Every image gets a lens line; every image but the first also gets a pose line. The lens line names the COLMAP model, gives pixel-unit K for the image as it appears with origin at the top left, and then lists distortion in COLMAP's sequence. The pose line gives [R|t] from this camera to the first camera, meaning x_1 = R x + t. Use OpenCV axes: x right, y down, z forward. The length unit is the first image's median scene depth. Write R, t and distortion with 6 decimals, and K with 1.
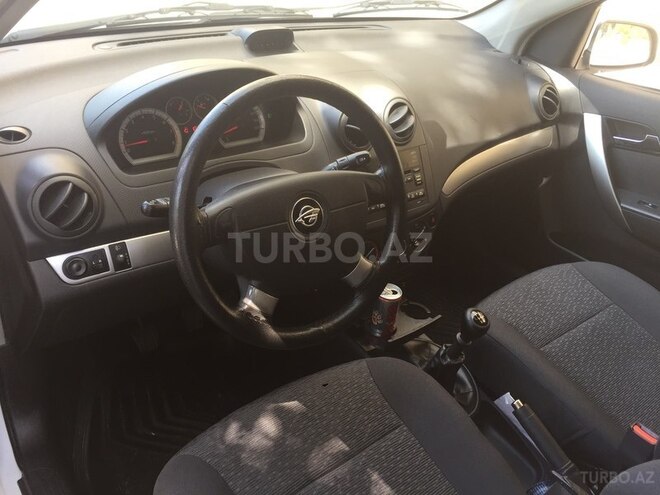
lens RADIAL K [[565.6, 0, 328.8], [0, 565.6, 235.1], [0, 0, 1]] dist [0.093171, -0.133394]
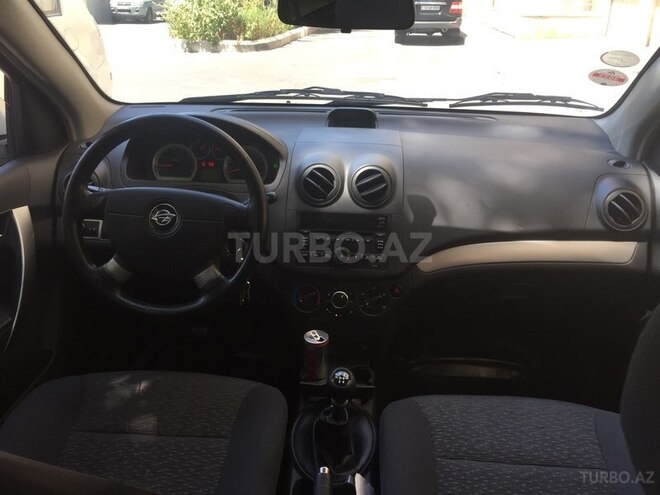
lens RADIAL K [[565.6, 0, 328.8], [0, 565.6, 235.1], [0, 0, 1]] dist [0.093171, -0.133394]
pose [[0.748275, 0.183474, -0.637513, 0.697833], [-0.303229, 0.949322, -0.082700, -0.001598], [0.590032, 0.255195, 0.765989, 0.147465]]
